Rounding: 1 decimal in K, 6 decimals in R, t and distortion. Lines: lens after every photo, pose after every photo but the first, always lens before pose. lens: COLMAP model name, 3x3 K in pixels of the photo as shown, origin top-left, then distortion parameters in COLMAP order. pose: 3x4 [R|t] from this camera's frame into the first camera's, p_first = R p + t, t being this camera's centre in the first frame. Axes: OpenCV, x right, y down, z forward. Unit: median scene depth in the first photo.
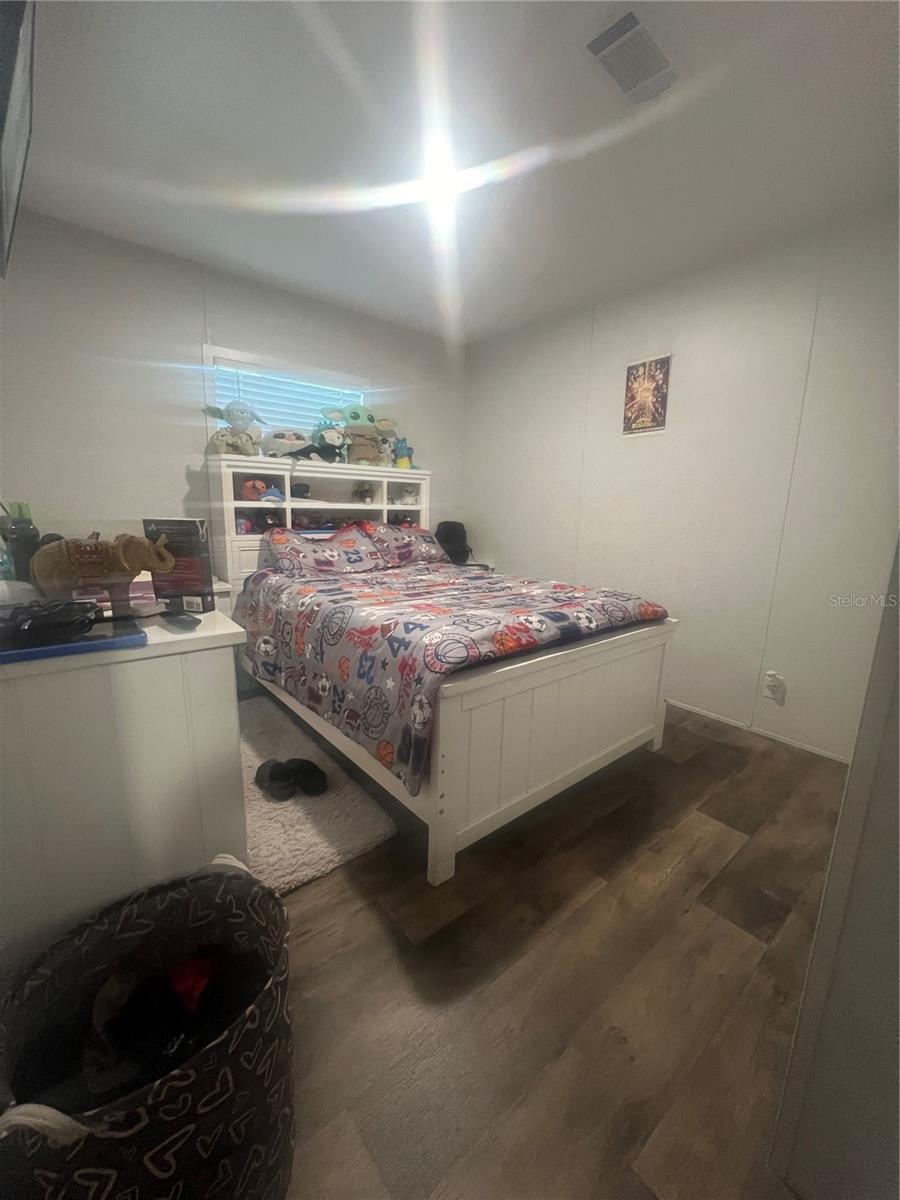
lens RADIAL K [[478.2, 0, 450.0], [0, 478.2, 600.0], [0, 0, 1]] dist [0.001625, -0.000381]
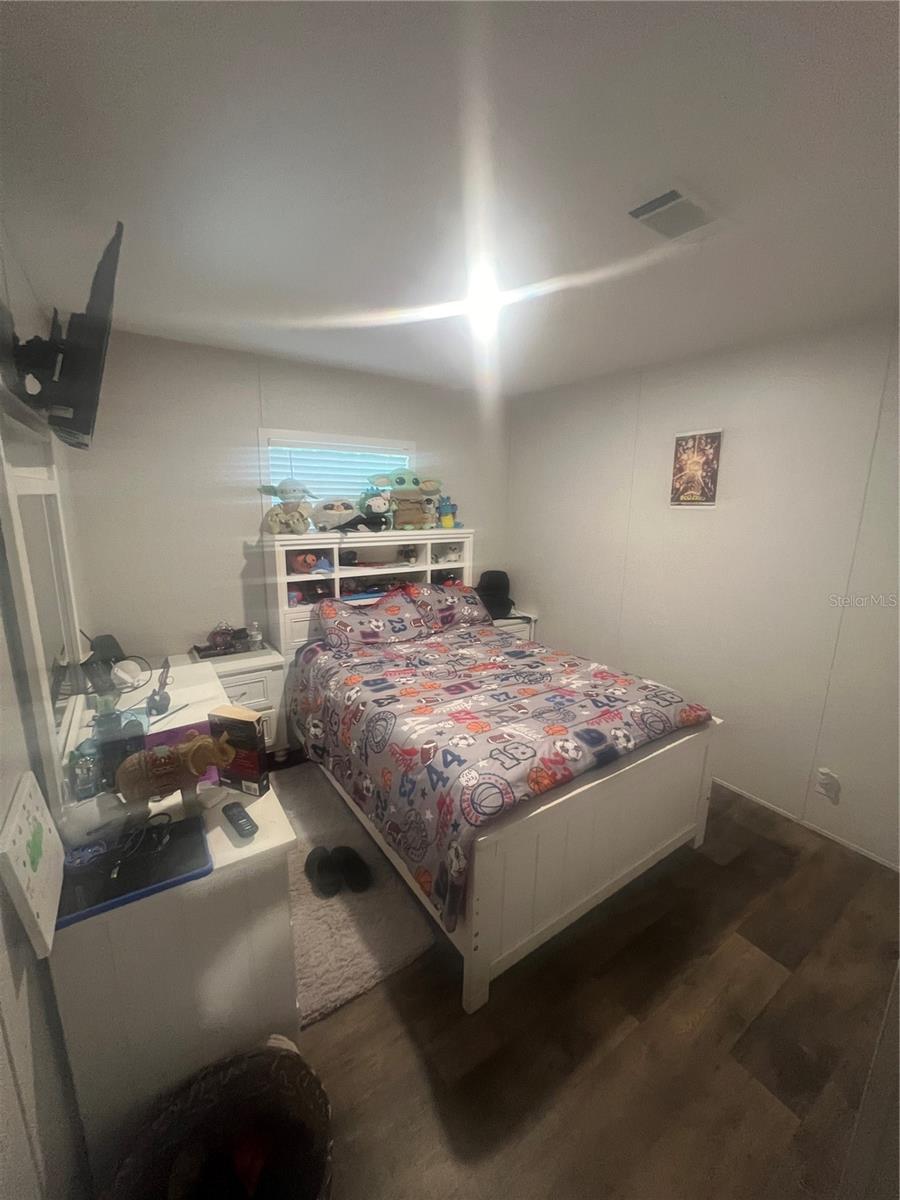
lens RADIAL K [[479.3, 0, 450.0], [0, 479.3, 600.0], [0, 0, 1]] dist [-0.000406, -0.000087]
pose [[0.995405, 0.010249, -0.095200, 0.011156], [-0.008663, 0.999817, 0.017058, -0.213377], [0.095358, -0.016155, 0.995312, -0.025681]]
